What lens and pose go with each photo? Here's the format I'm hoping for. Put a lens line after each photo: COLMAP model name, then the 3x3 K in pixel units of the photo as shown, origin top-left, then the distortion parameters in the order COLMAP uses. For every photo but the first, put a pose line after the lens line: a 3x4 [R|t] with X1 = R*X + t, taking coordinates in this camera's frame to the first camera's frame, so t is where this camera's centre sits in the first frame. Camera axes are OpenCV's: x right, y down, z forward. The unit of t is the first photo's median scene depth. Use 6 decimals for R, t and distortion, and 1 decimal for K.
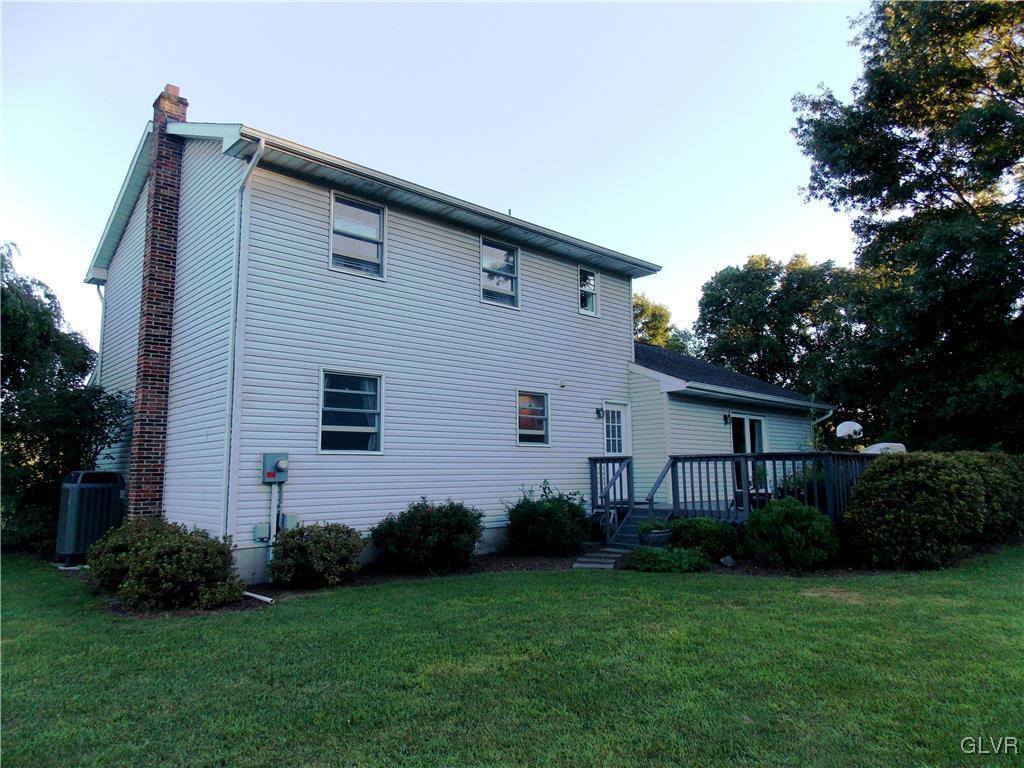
lens RADIAL K [[683.6, 0, 512.4], [0, 683.6, 381.3], [0, 0, 1]] dist [-0.002967, -0.000421]
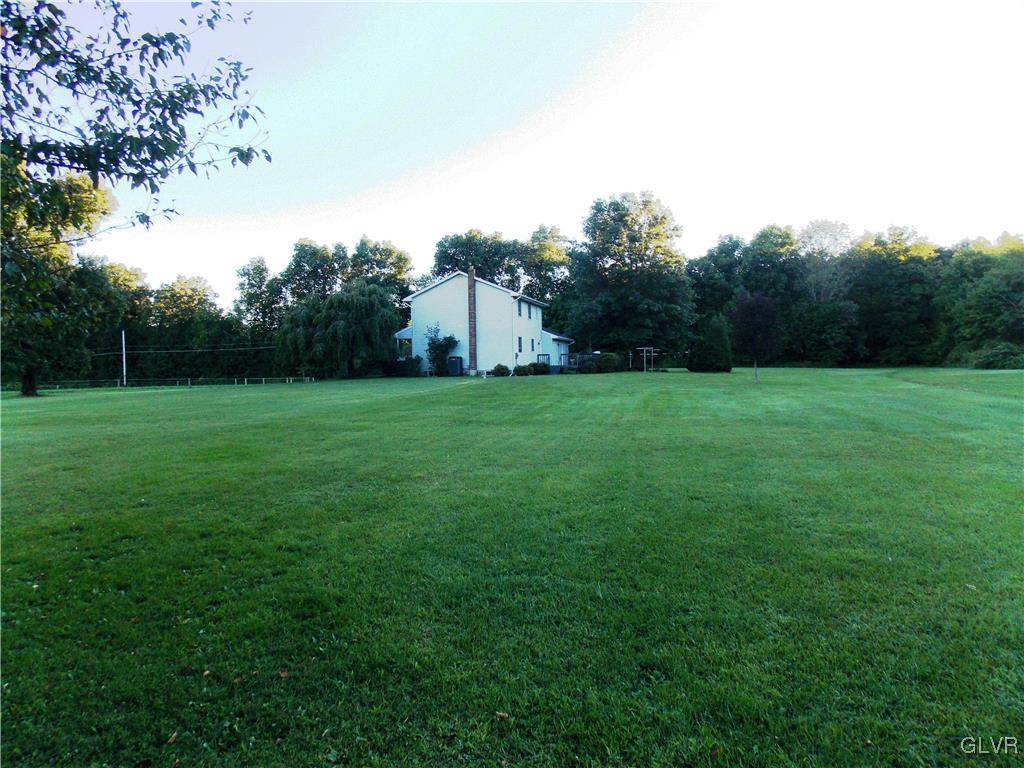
lens RADIAL K [[683.6, 0, 511.7], [0, 683.6, 382.3], [0, 0, 1]] dist [-0.002967, -0.000421]
pose [[0.858472, -0.001702, 0.512857, -1.883049], [-0.072654, 0.989506, 0.124901, -0.196847], [-0.507688, -0.144485, 0.849339, -2.173989]]
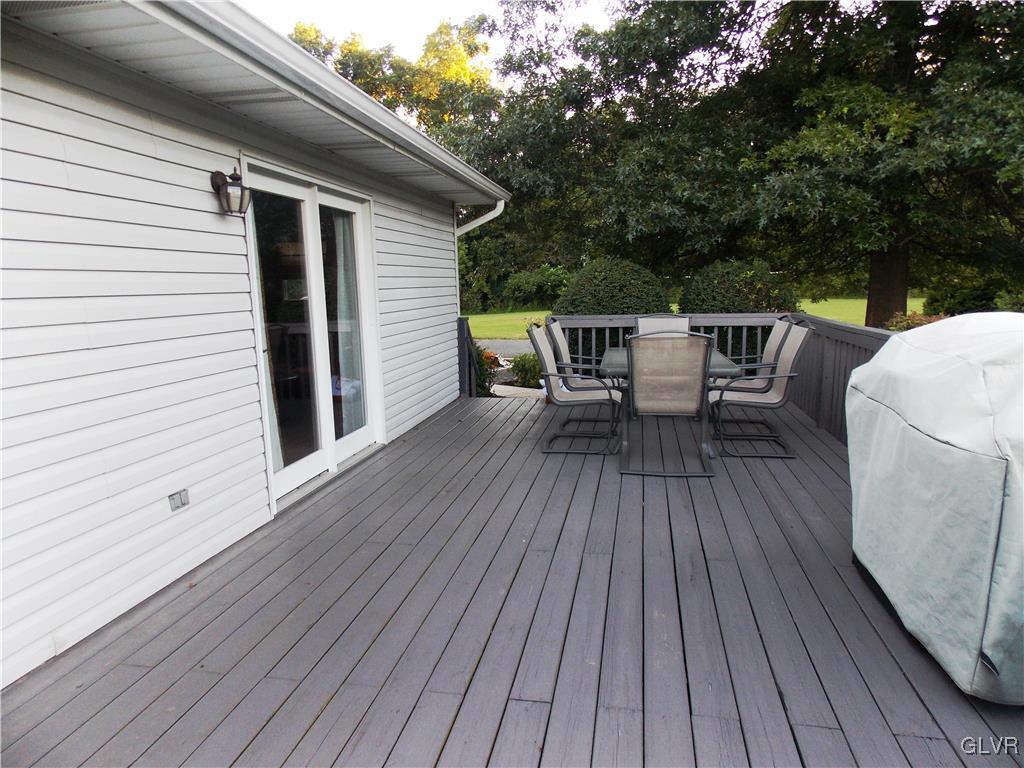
lens RADIAL K [[683.6, 0, 511.3], [0, 683.6, 383.4], [0, 0, 1]] dist [-0.002967, -0.000421]
pose [[0.804435, -0.084158, 0.588049, 0.237711], [-0.074857, 0.967662, 0.240887, 0.052025], [-0.589305, -0.237797, 0.772121, 0.714246]]
